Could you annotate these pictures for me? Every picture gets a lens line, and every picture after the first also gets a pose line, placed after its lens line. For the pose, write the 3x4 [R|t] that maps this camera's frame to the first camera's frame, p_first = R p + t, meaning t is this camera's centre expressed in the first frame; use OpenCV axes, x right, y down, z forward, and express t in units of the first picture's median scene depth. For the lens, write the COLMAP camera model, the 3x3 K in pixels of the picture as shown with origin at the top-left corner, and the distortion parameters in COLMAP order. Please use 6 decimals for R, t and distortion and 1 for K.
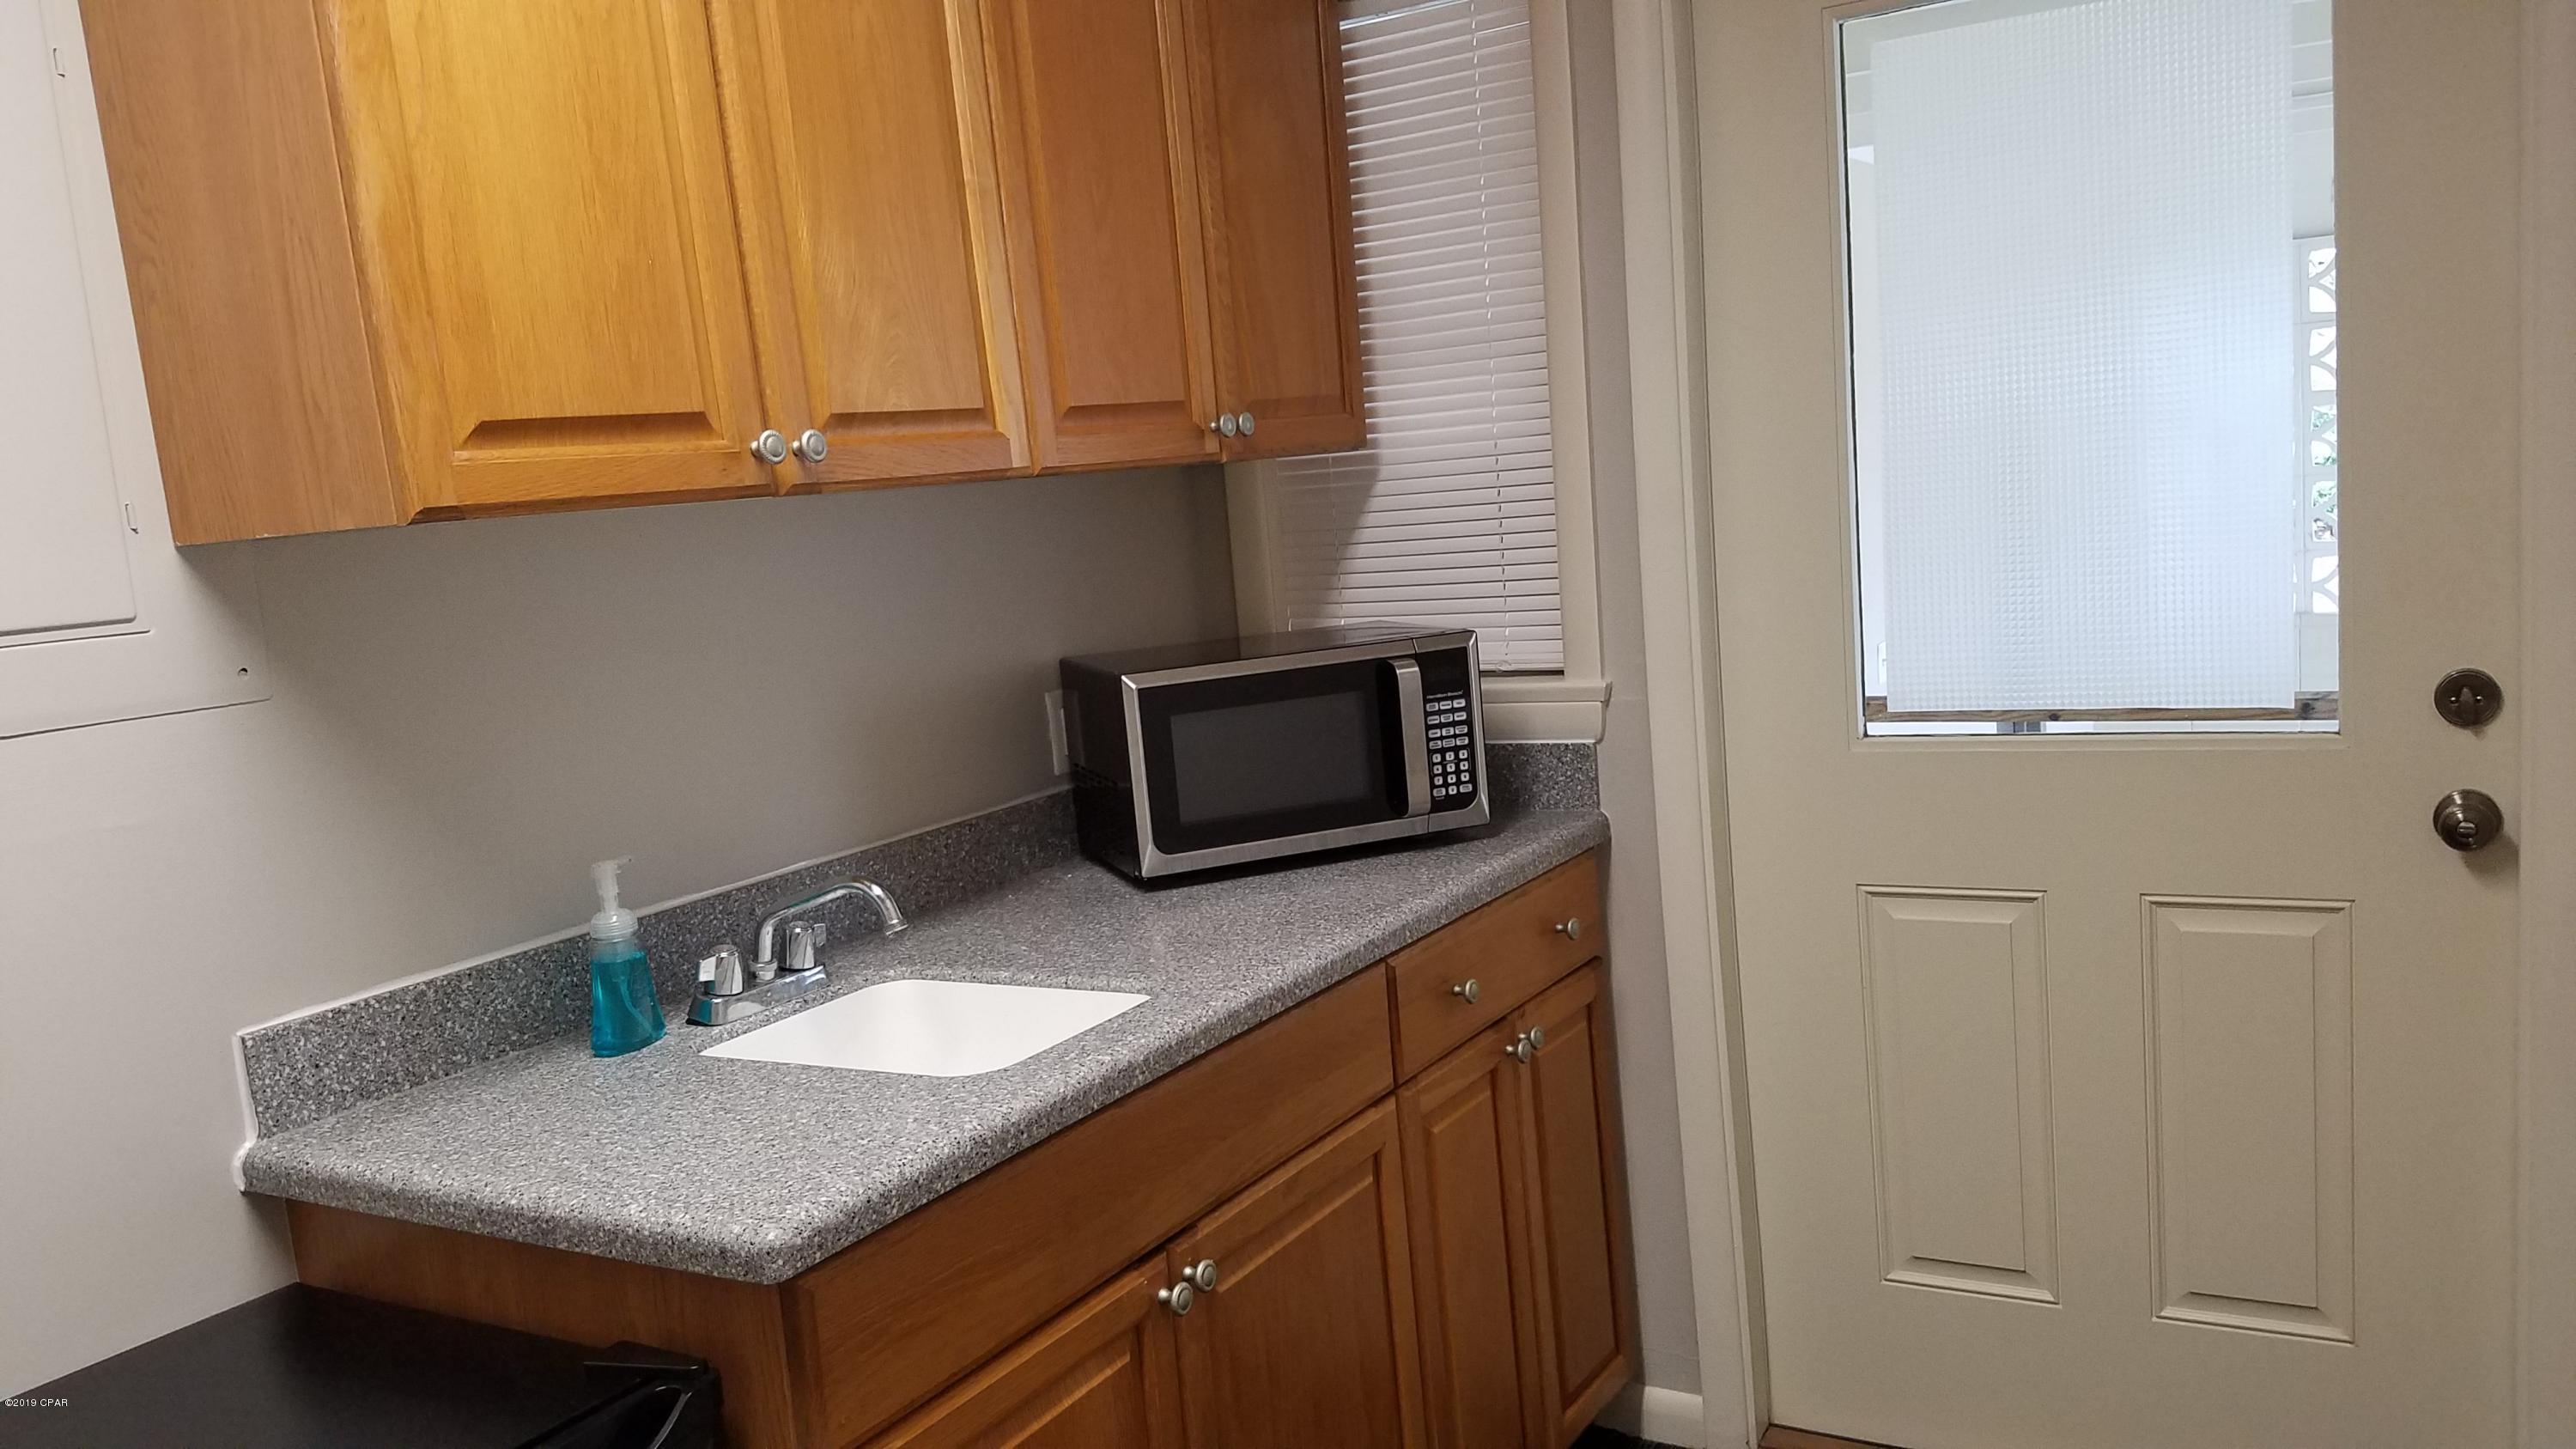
lens RADIAL K [[1956.5, 0, 1236.8], [0, 1956.5, 775.7], [0, 0, 1]] dist [0.233583, -0.435419]
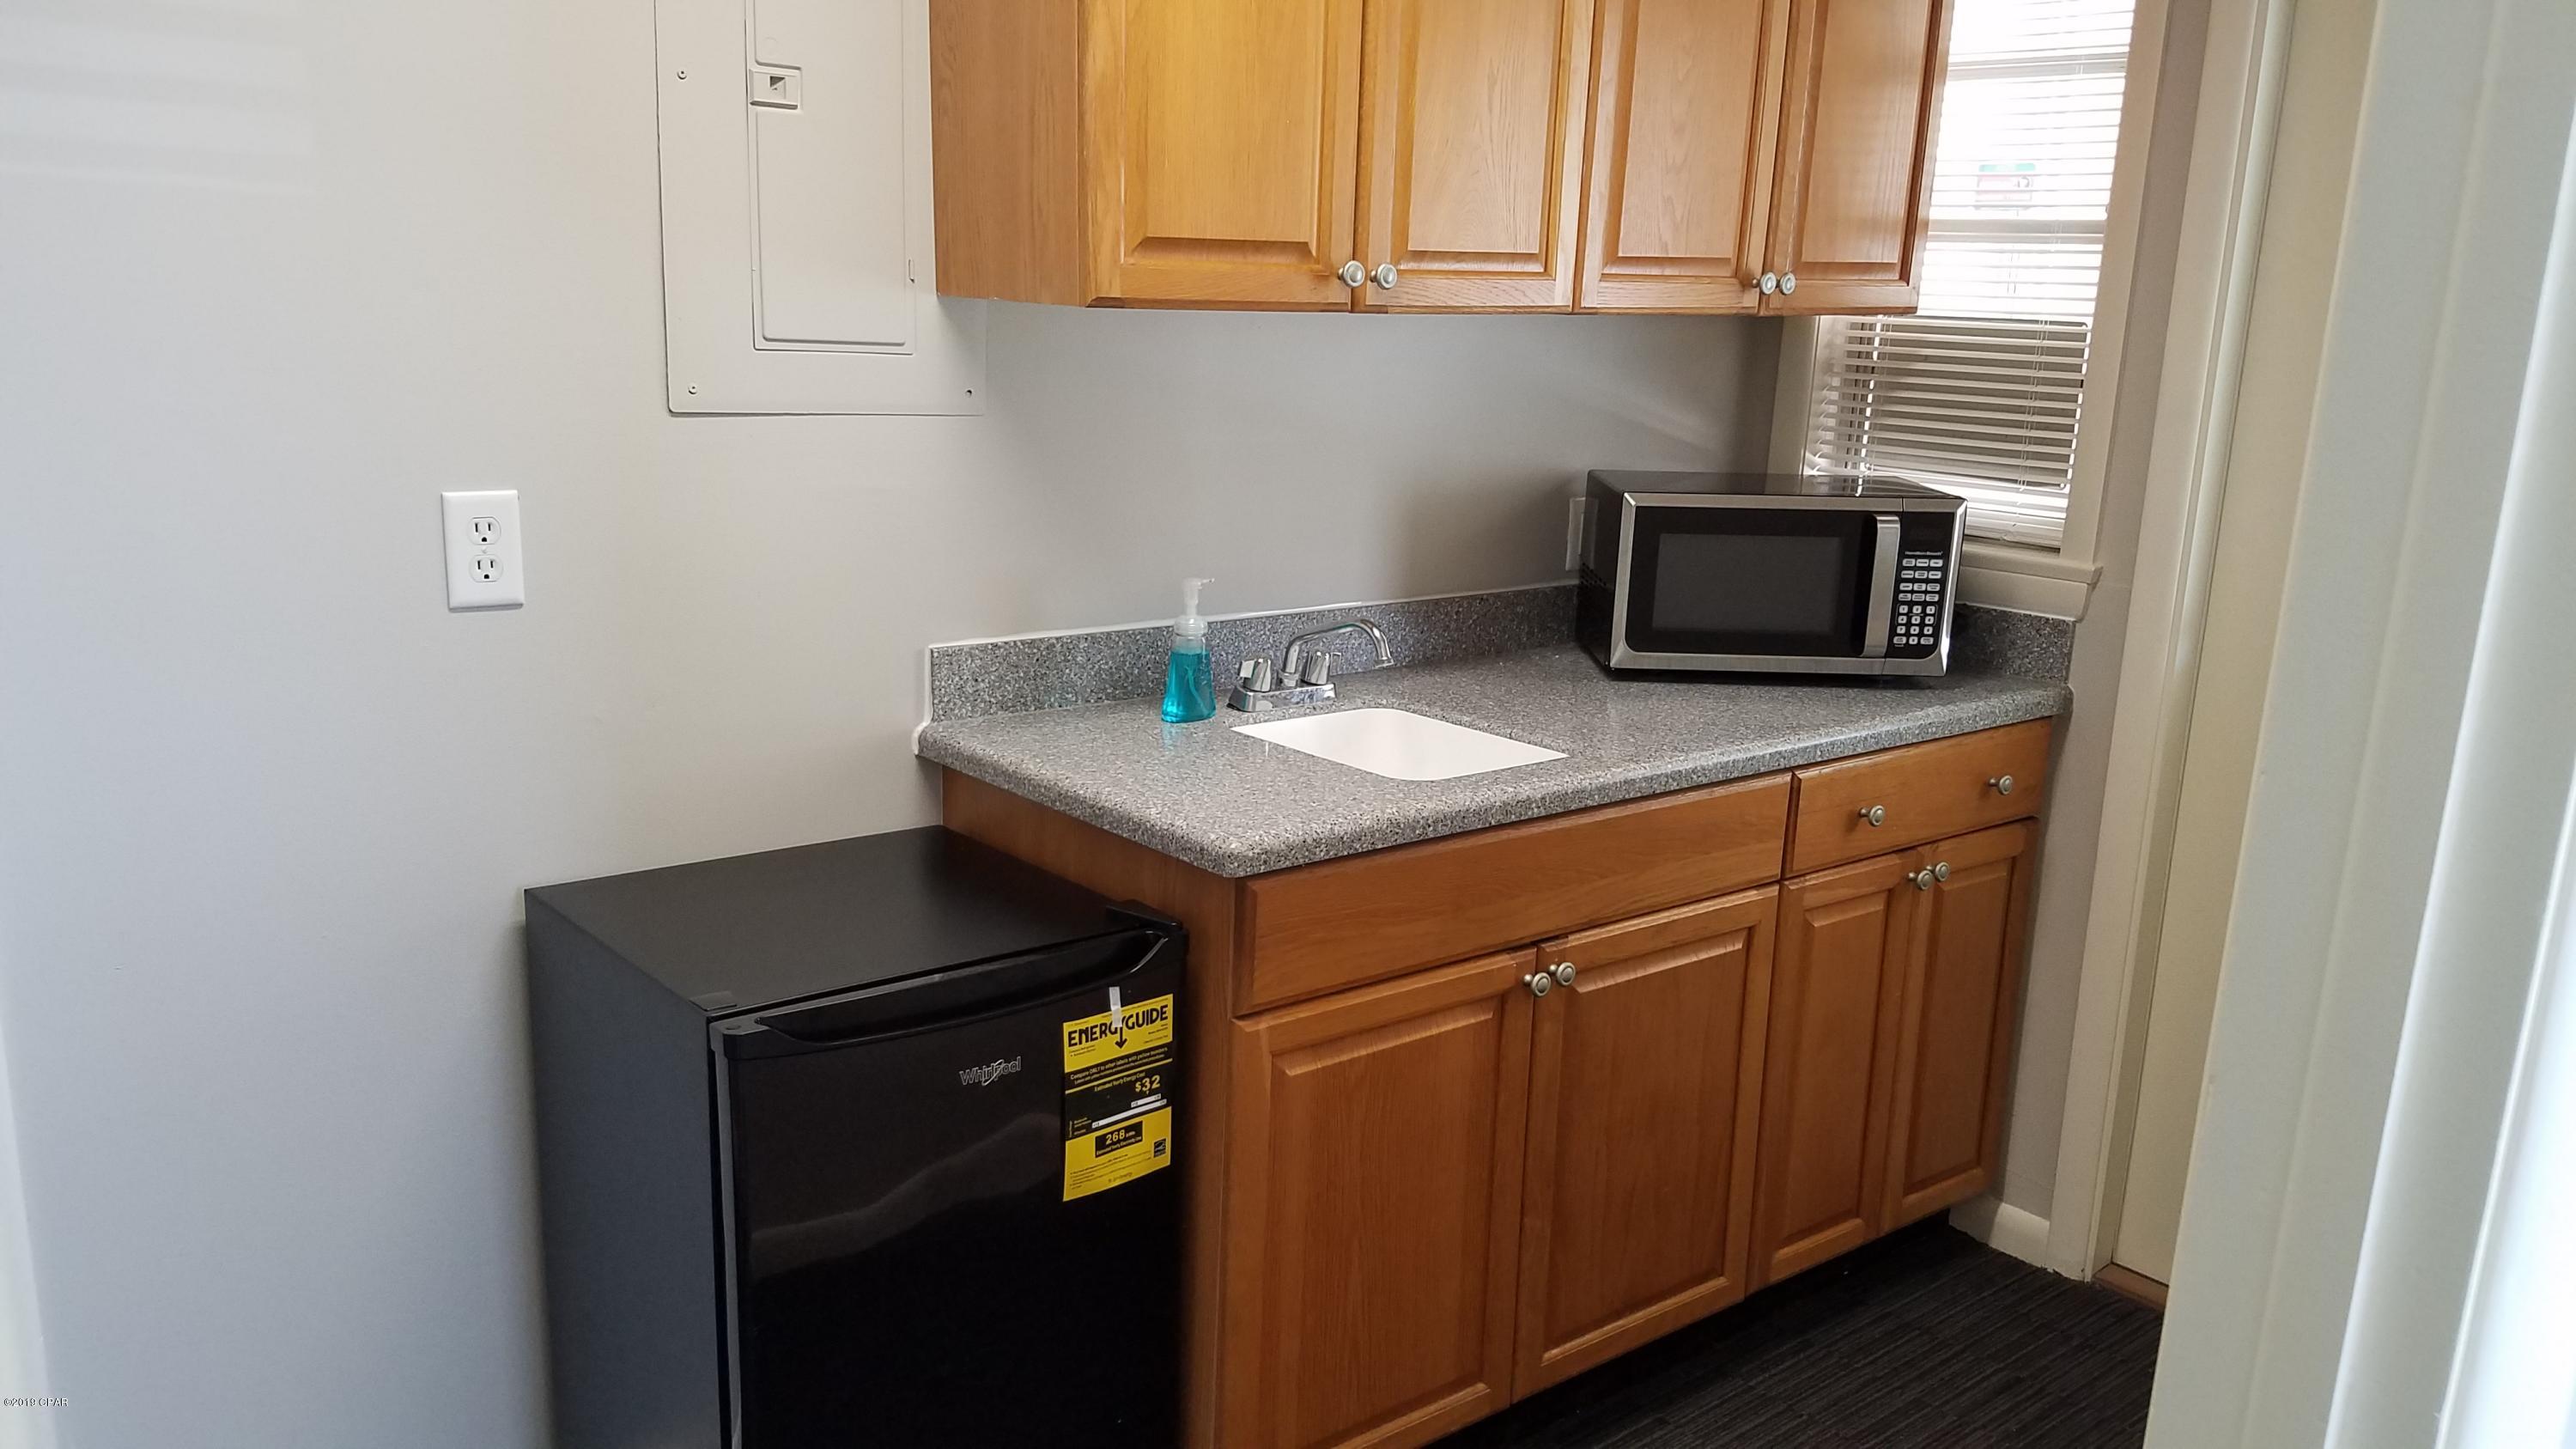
lens RADIAL K [[1992.2, 0, 1288.9], [0, 1992.2, 755.1], [0, 0, 1]] dist [0.379107, -0.851536]
pose [[0.941070, 0.196389, -0.275352, 0.136925], [-0.169307, 0.978336, 0.119139, -0.009256], [0.292785, -0.065499, 0.953932, -0.261930]]
